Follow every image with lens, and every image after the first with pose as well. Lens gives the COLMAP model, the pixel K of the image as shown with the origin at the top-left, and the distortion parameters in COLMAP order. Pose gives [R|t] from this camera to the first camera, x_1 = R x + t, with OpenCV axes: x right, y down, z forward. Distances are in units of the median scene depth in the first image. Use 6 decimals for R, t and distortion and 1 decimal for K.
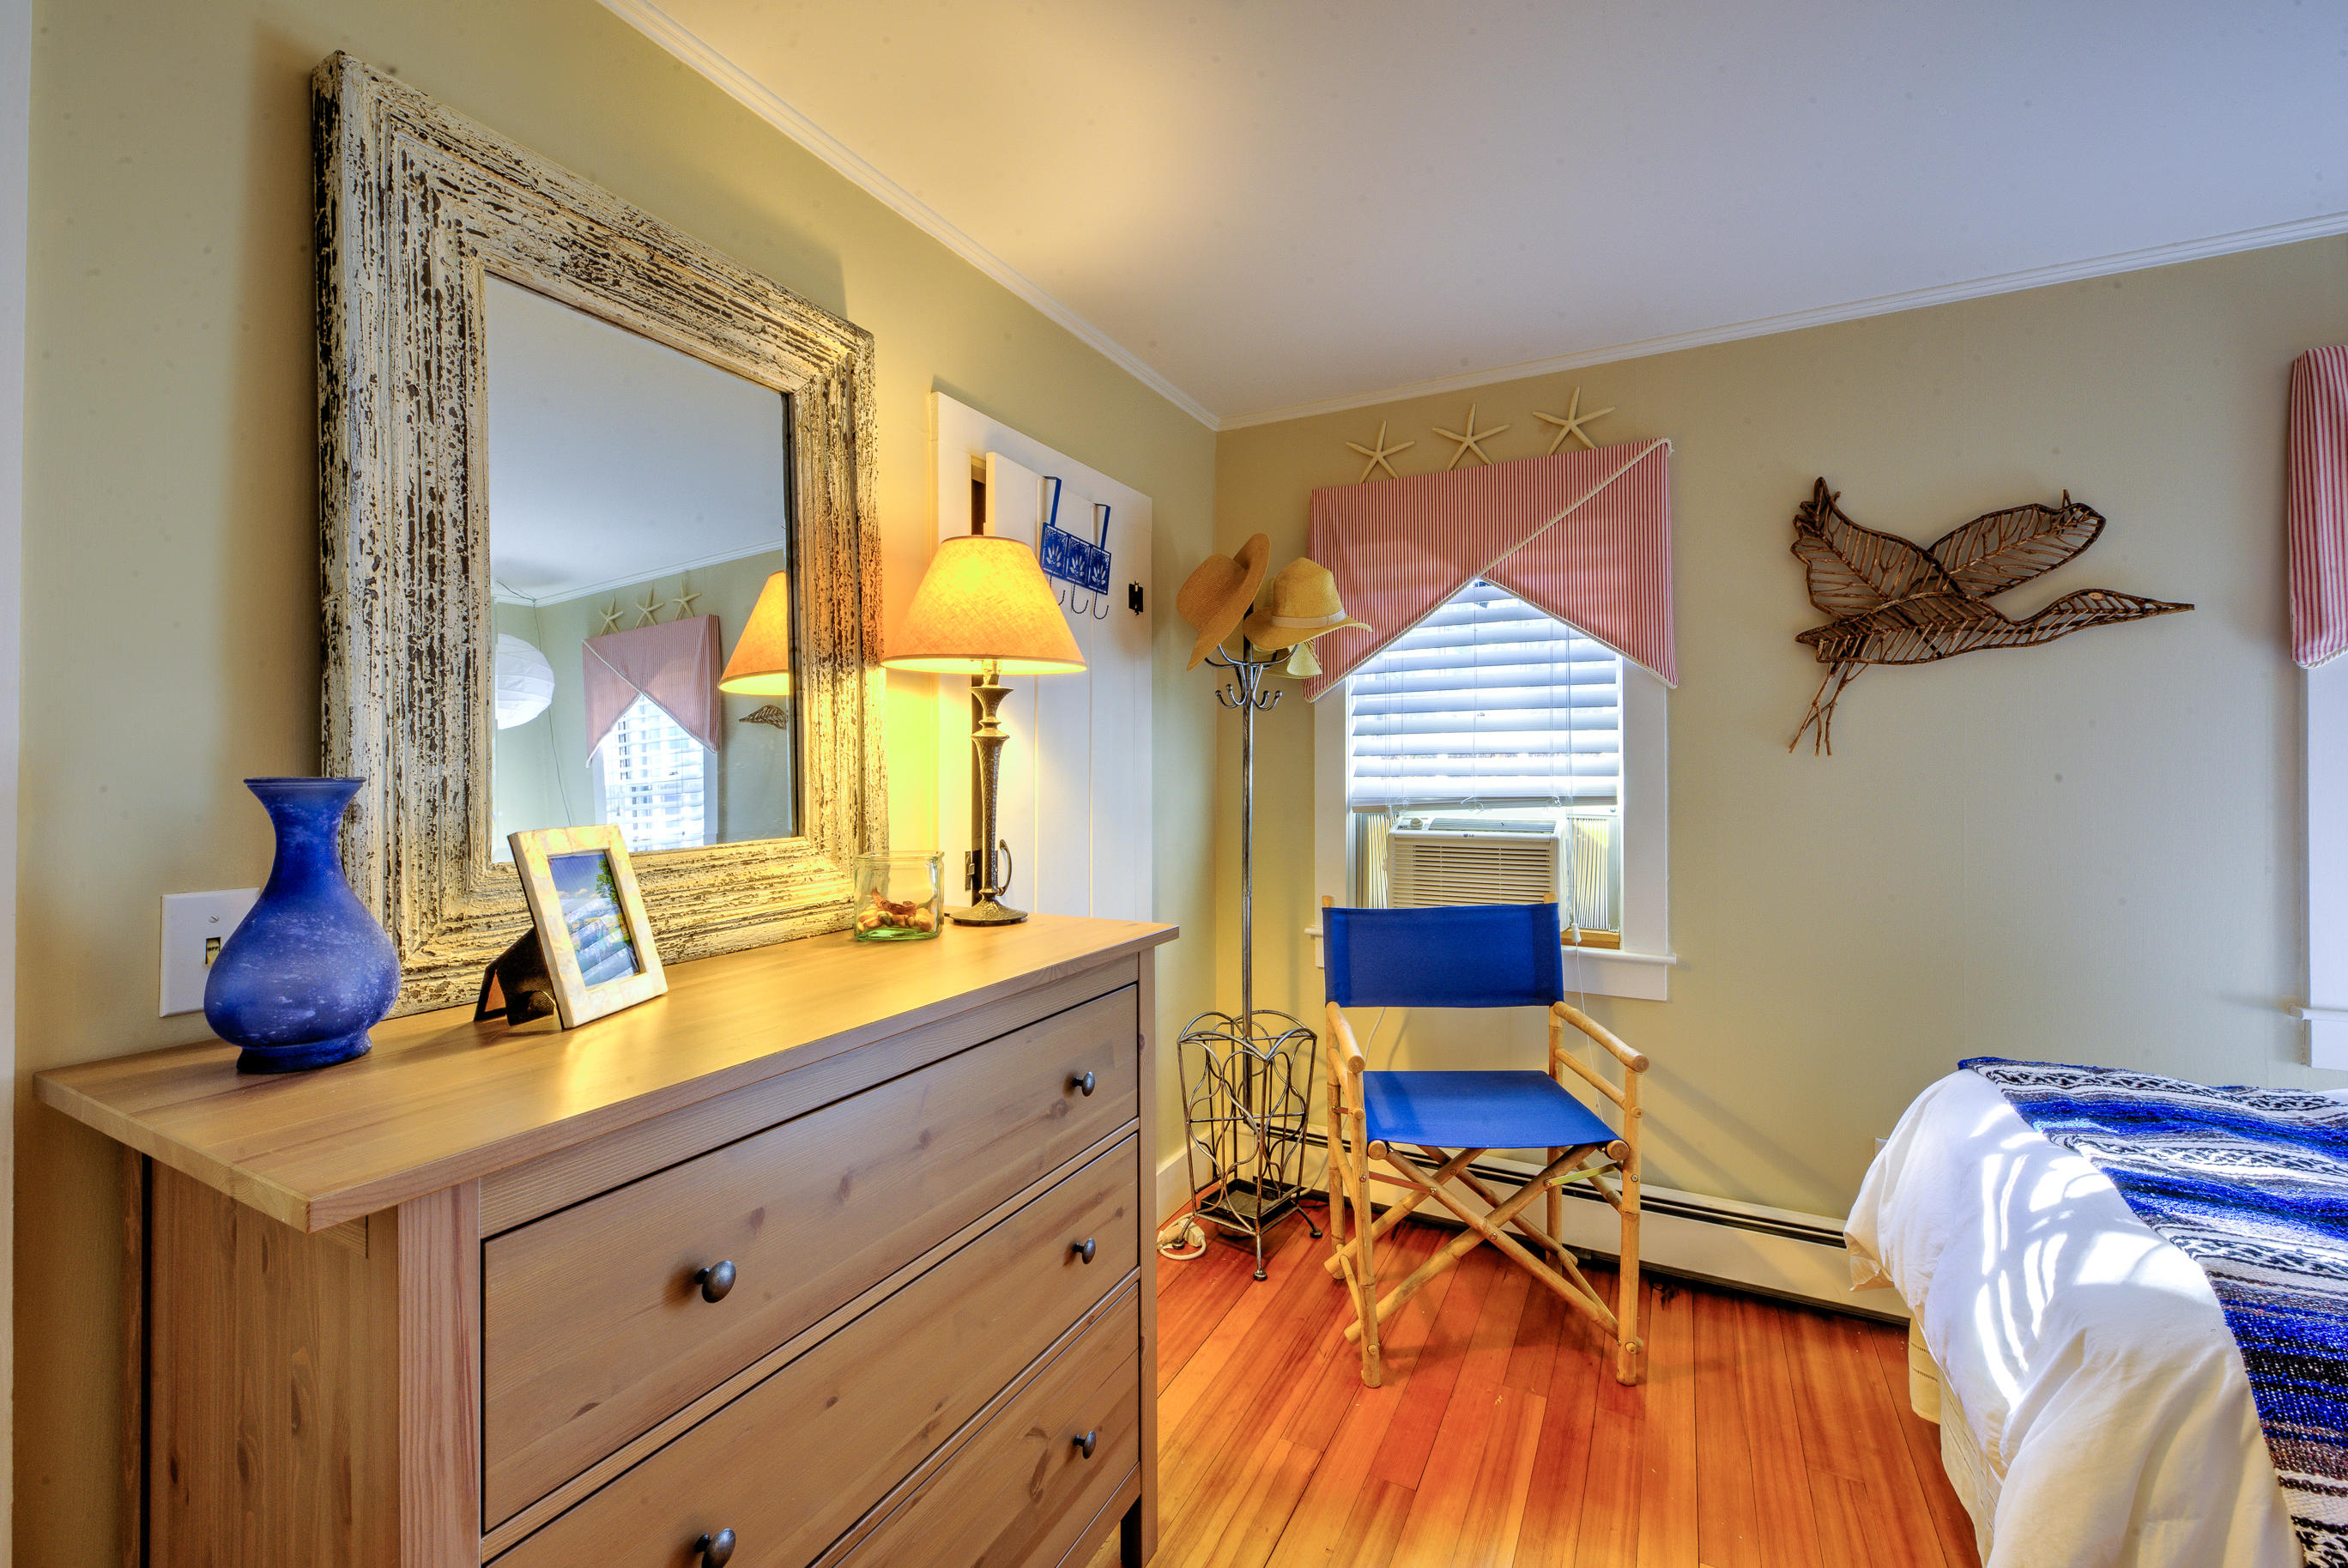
lens RADIAL K [[944.3, 0, 1172.3], [0, 944.3, 755.9], [0, 0, 1]] dist [0.001184, -0.002377]
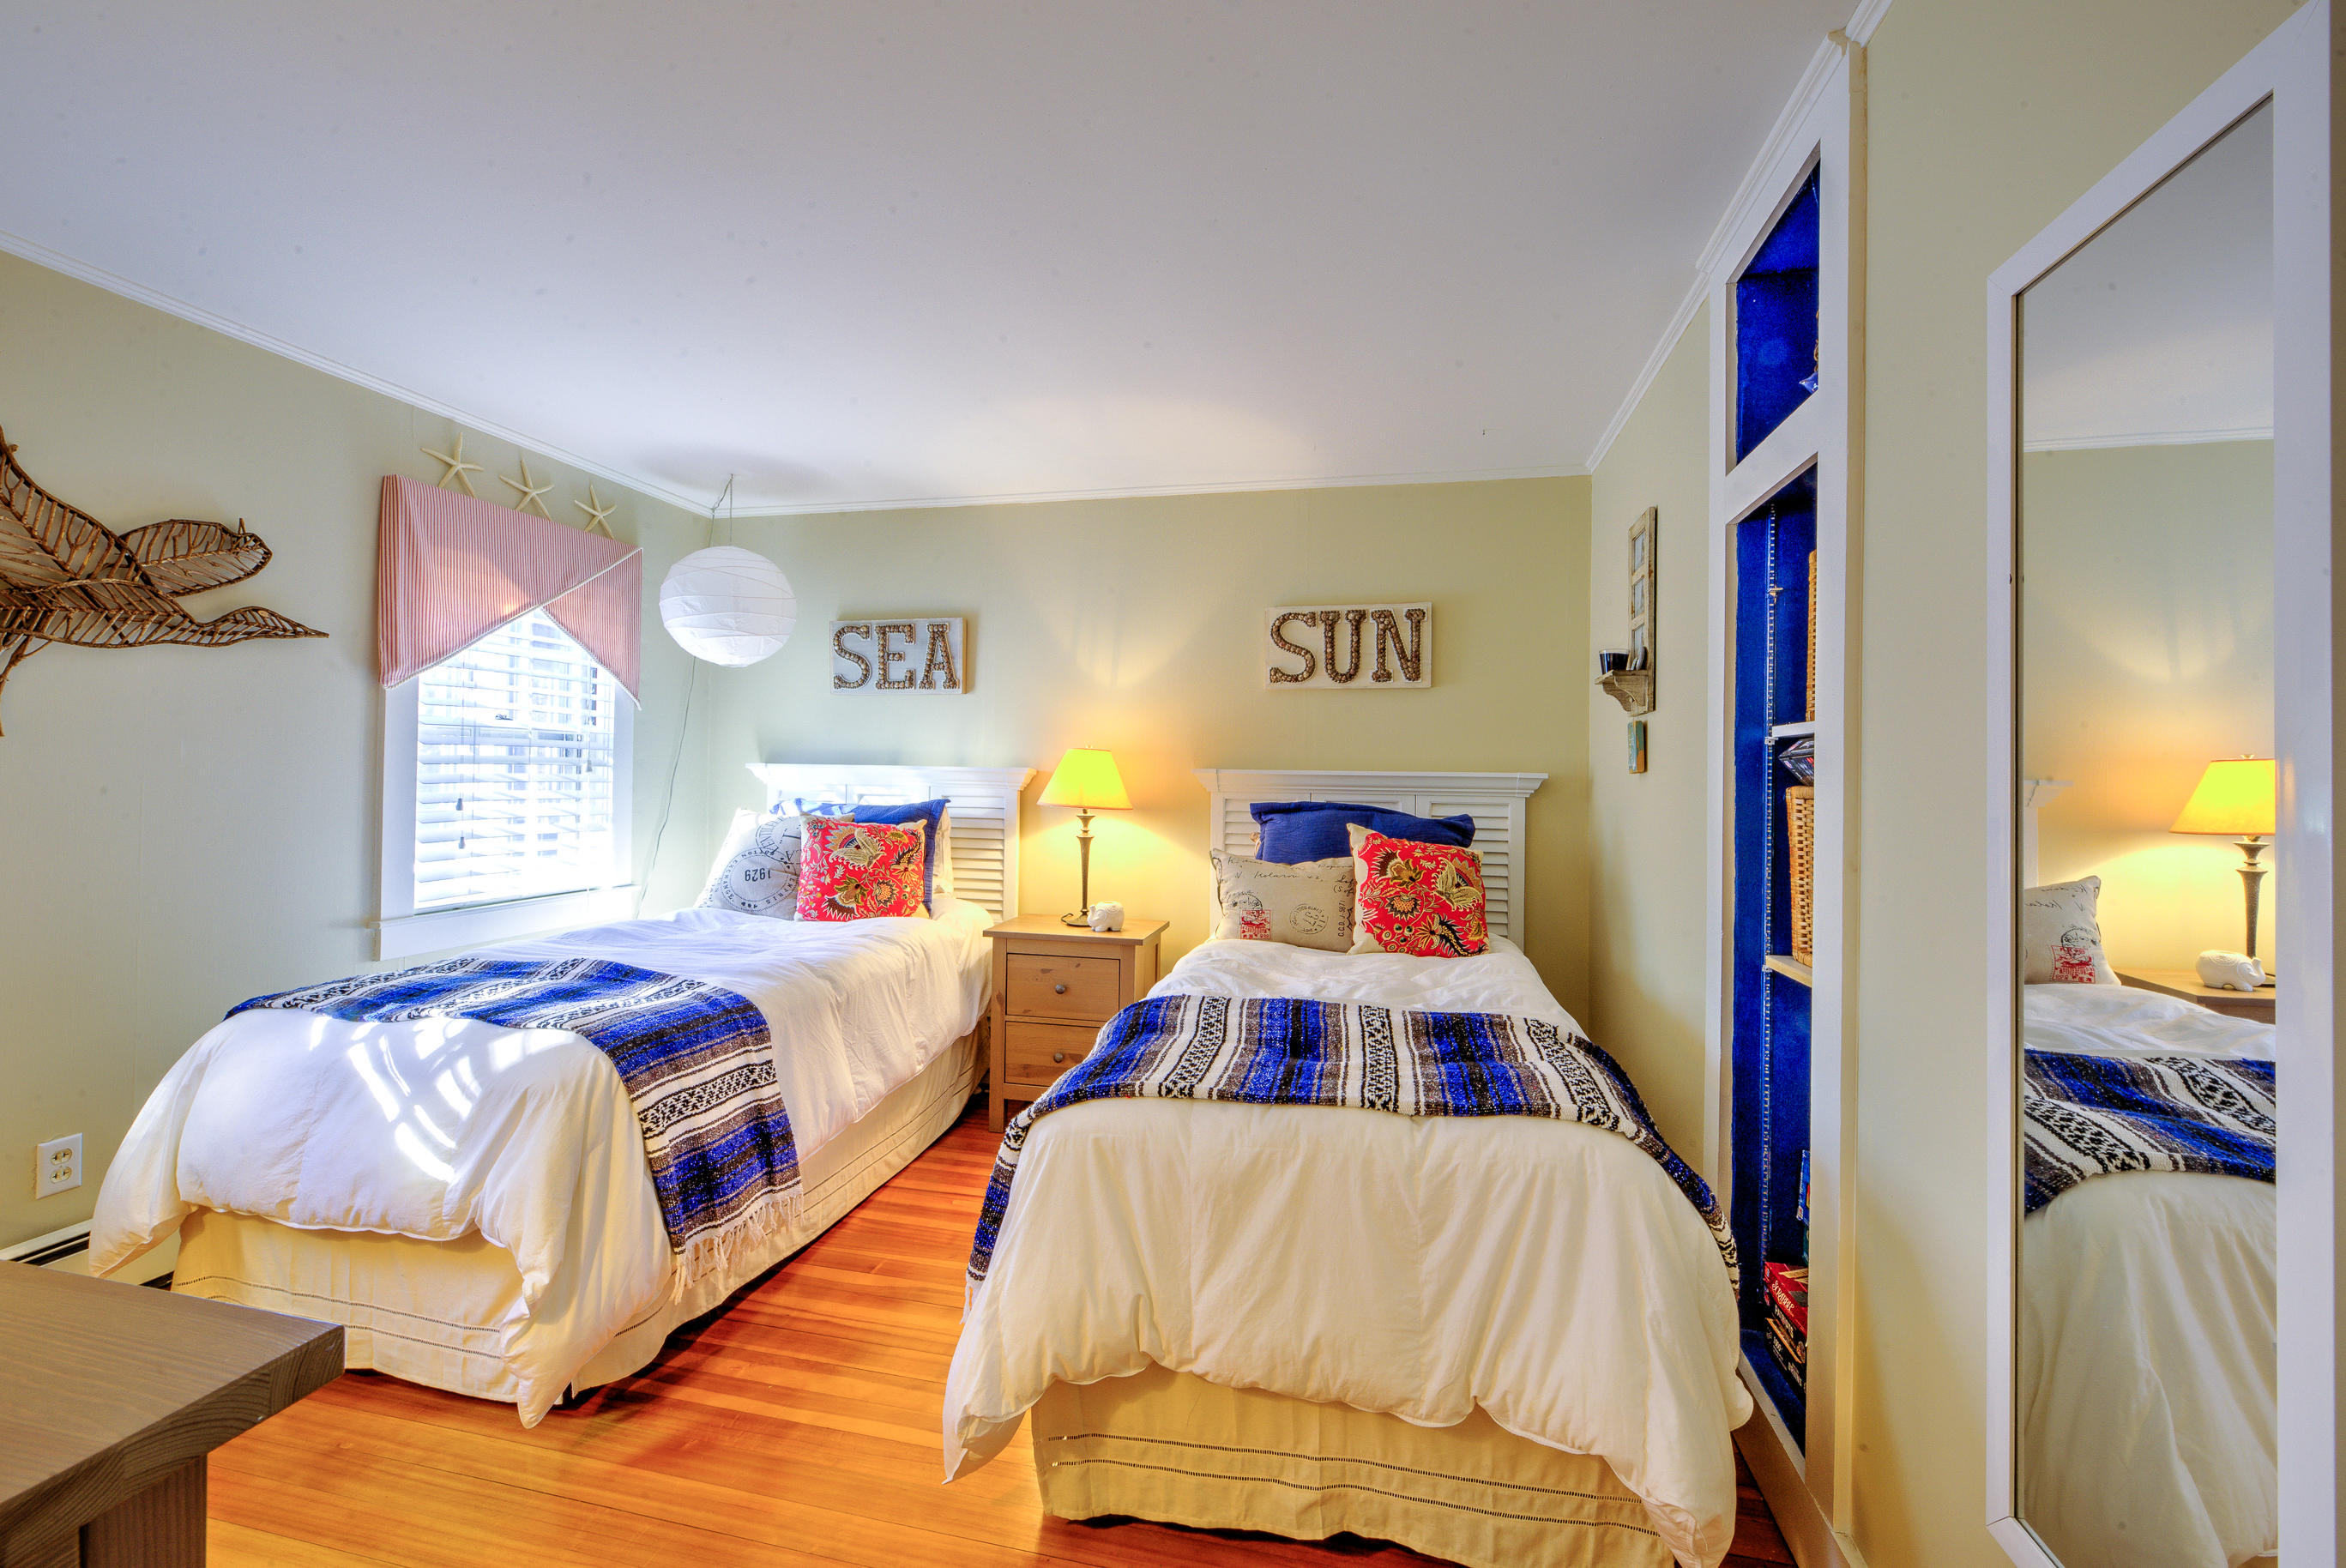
lens RADIAL K [[943.5, 0, 1171.3], [0, 943.5, 755.9], [0, 0, 1]] dist [0.001184, -0.002377]
pose [[-0.255012, 0.014714, 0.966826, -0.480086], [-0.016399, 0.999675, -0.019539, 0.017641], [-0.966799, -0.020837, -0.254687, 0.171833]]
